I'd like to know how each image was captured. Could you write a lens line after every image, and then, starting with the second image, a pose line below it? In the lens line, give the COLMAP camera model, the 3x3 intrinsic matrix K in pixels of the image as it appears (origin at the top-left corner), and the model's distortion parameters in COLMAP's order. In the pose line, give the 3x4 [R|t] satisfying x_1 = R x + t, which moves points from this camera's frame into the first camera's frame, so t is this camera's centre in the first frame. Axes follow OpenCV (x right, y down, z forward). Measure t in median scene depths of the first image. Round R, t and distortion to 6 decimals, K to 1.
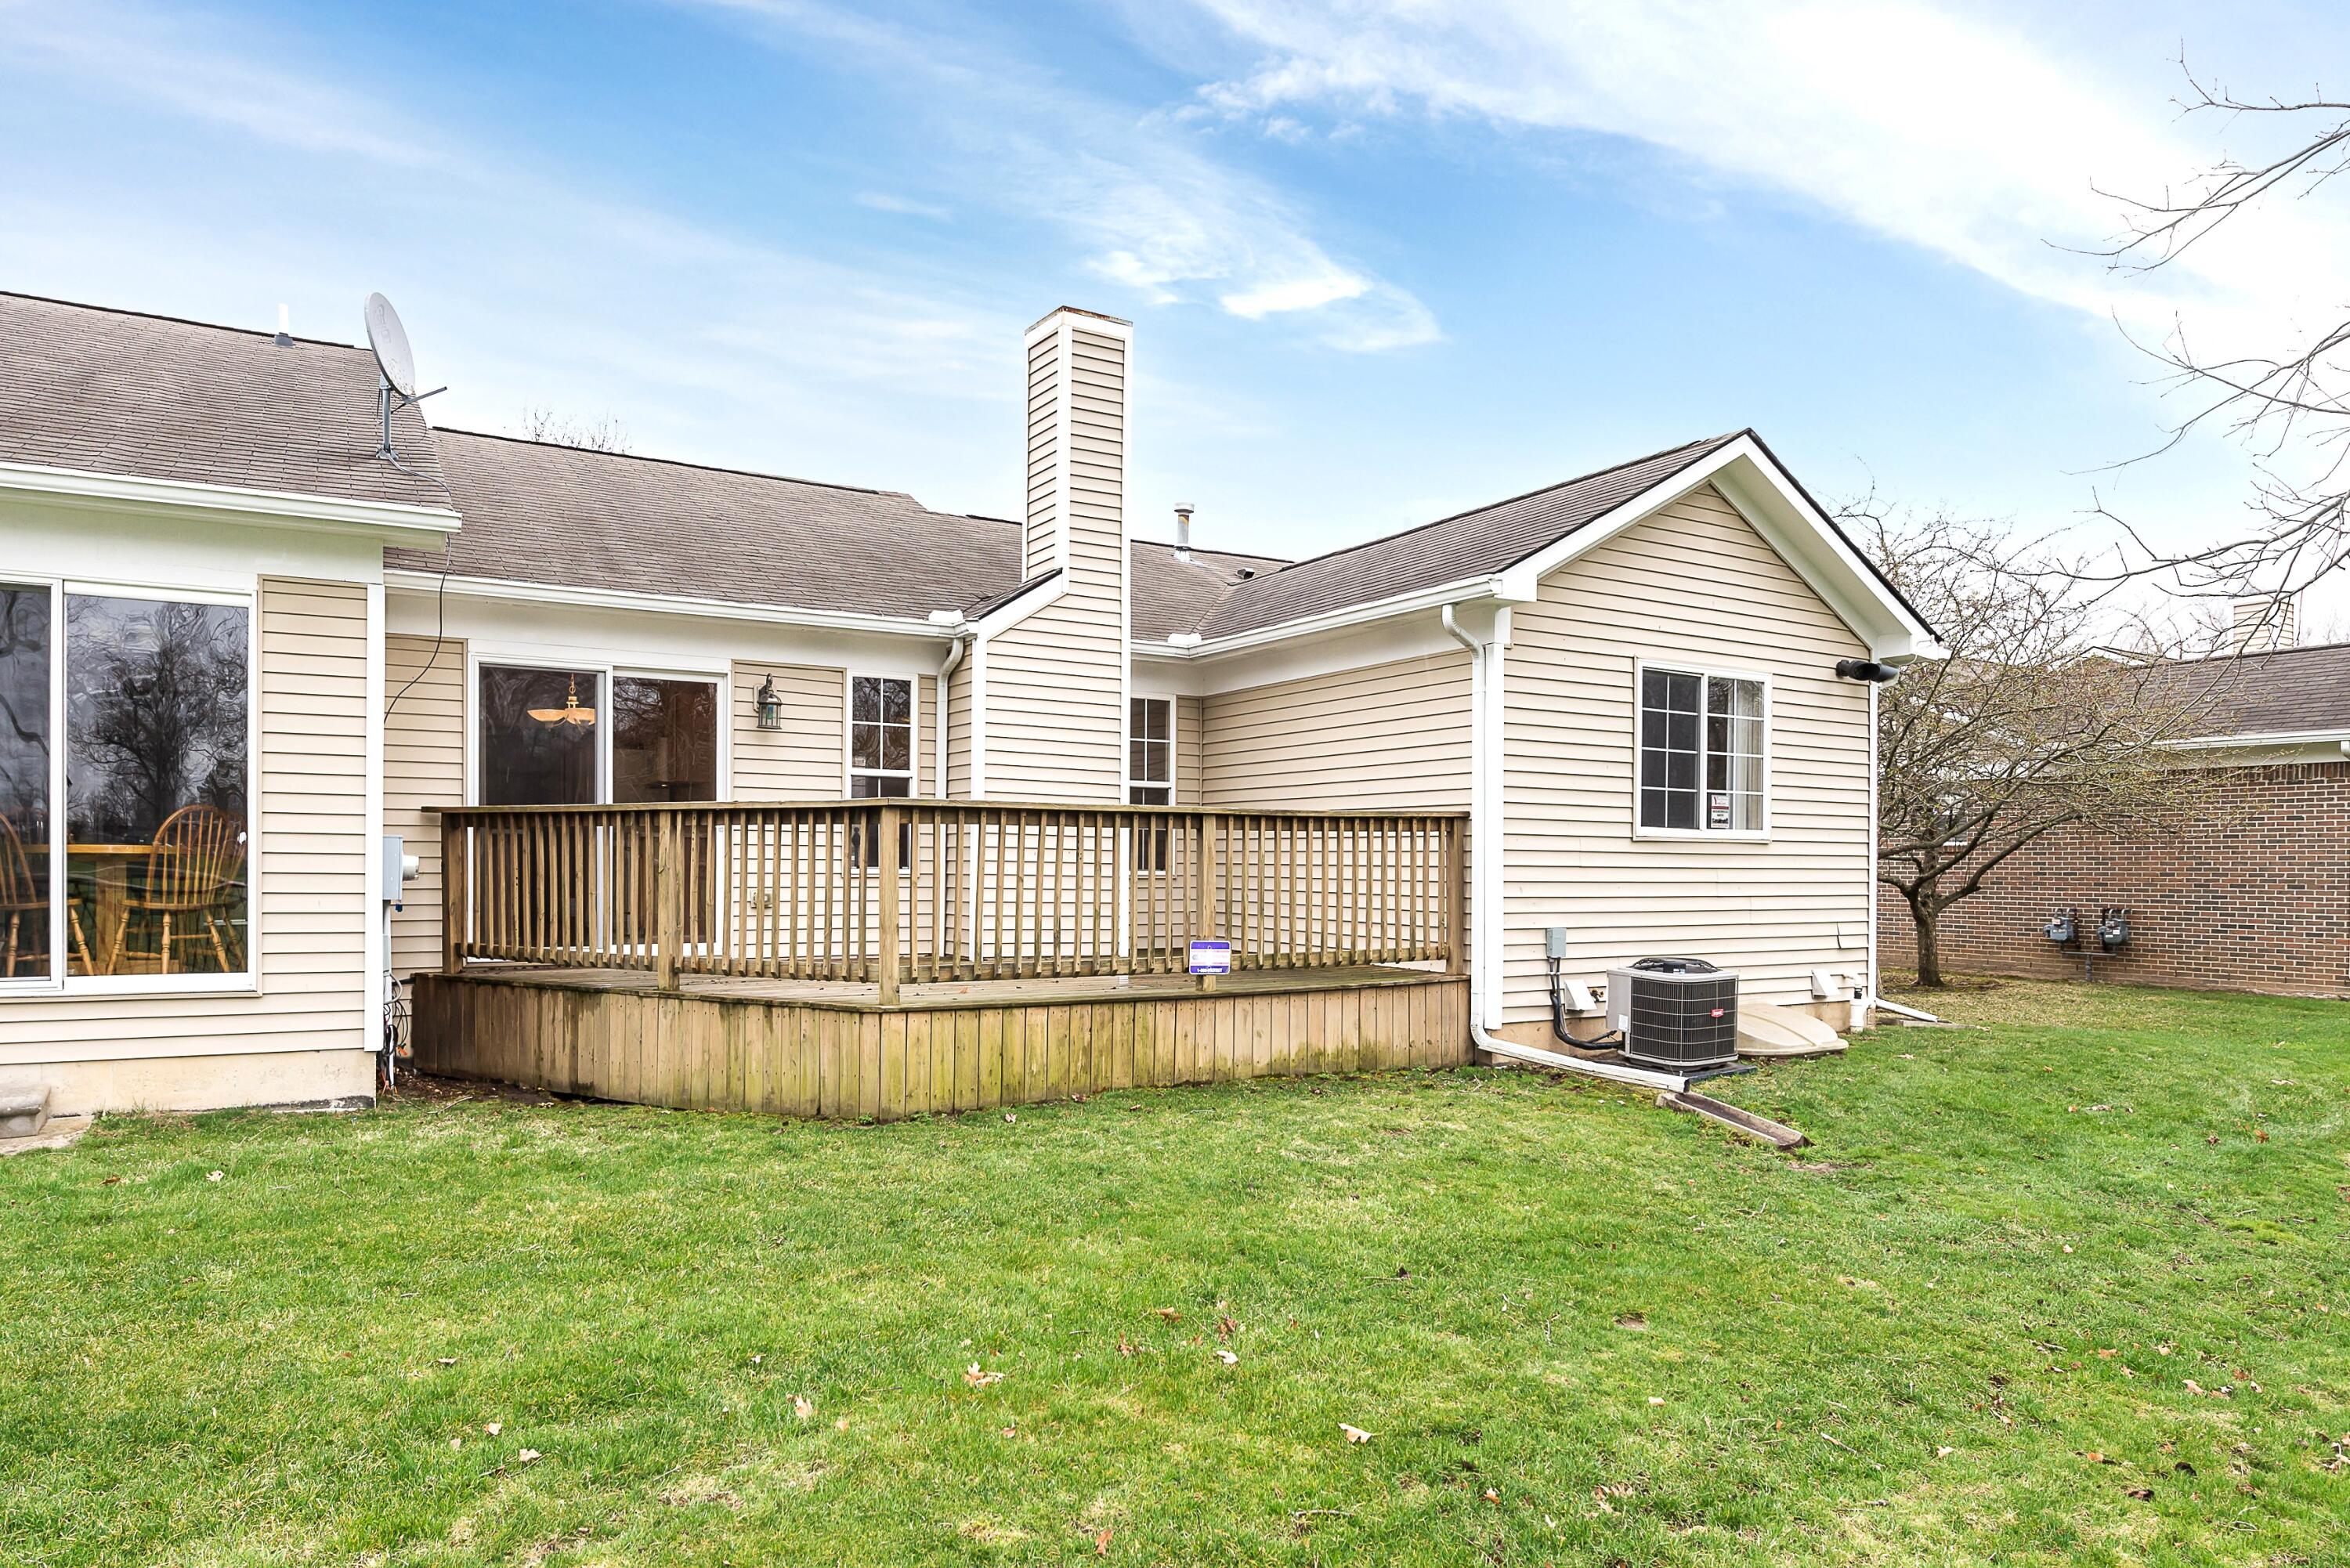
lens RADIAL K [[1368.5, 0, 1175.8], [0, 1368.5, 863.4], [0, 0, 1]] dist [-0.026216, -0.000486]
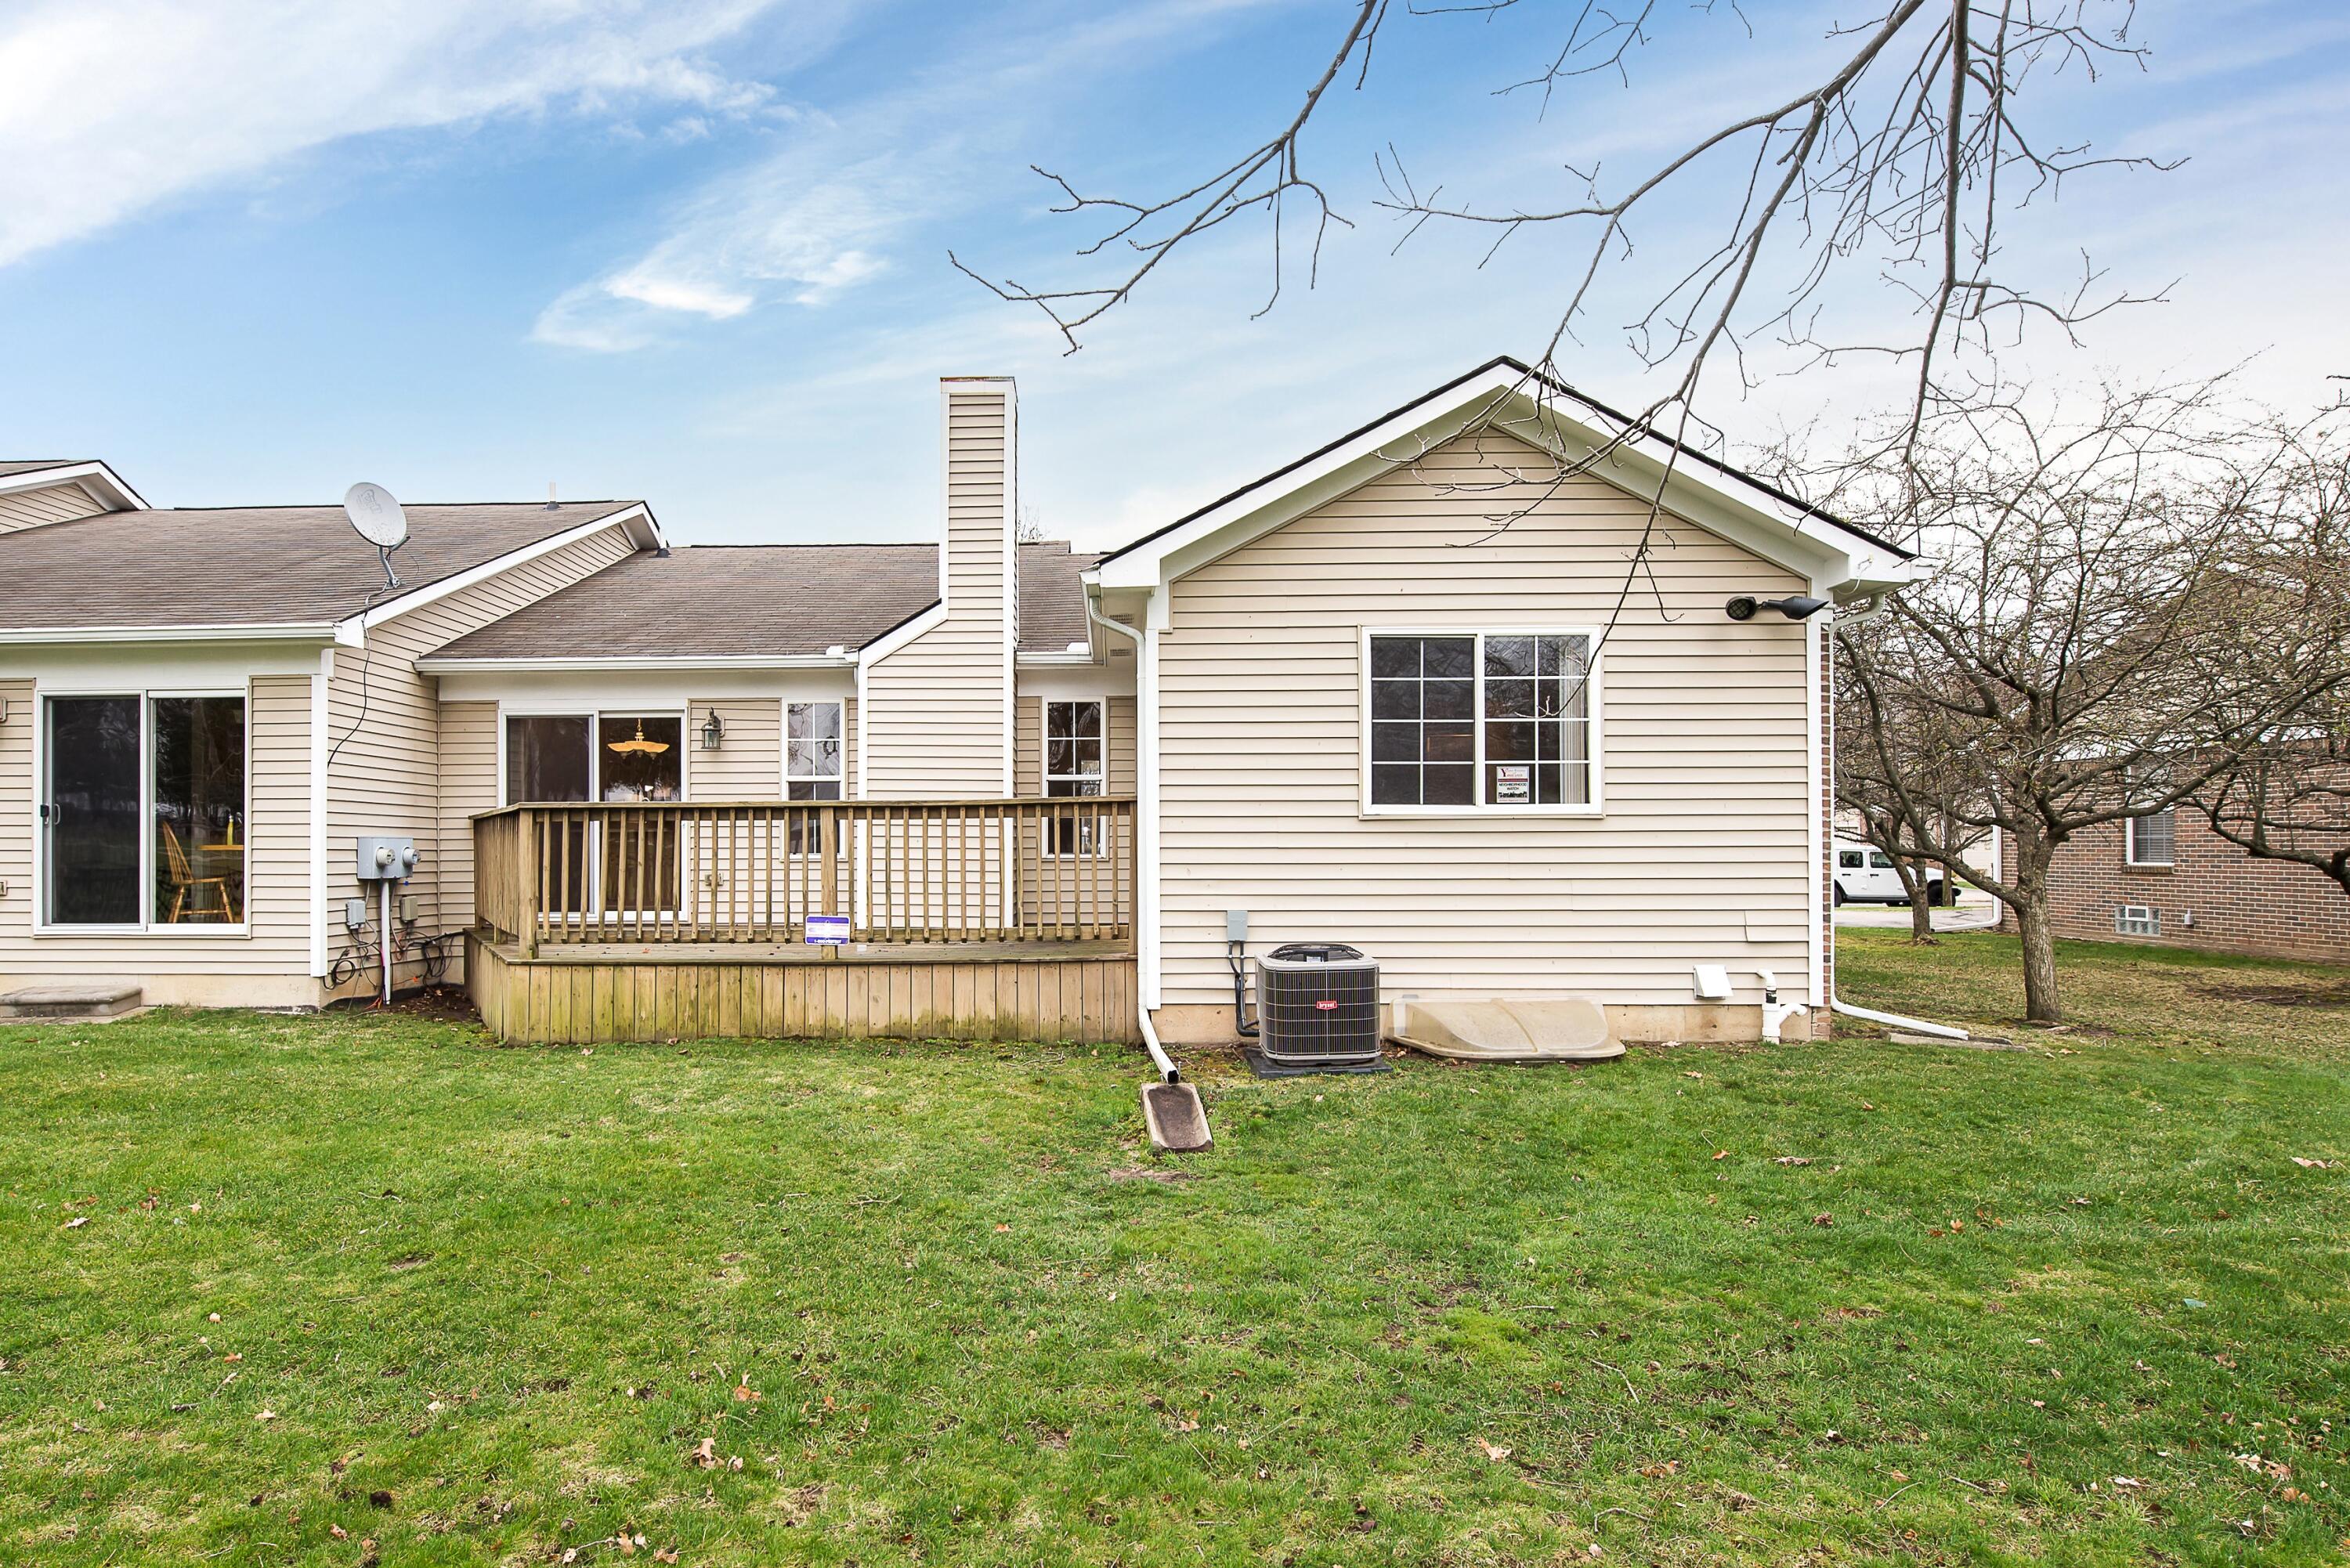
lens RADIAL K [[1189.8, 0, 1168.2], [0, 1189.8, 841.3], [0, 0, 1]] dist [-0.021157, -0.000326]
pose [[0.867611, -0.012714, -0.497080, 0.667048], [0.010524, 0.999919, -0.007206, 0.002986], [0.497131, 0.001021, 0.867675, 0.232830]]
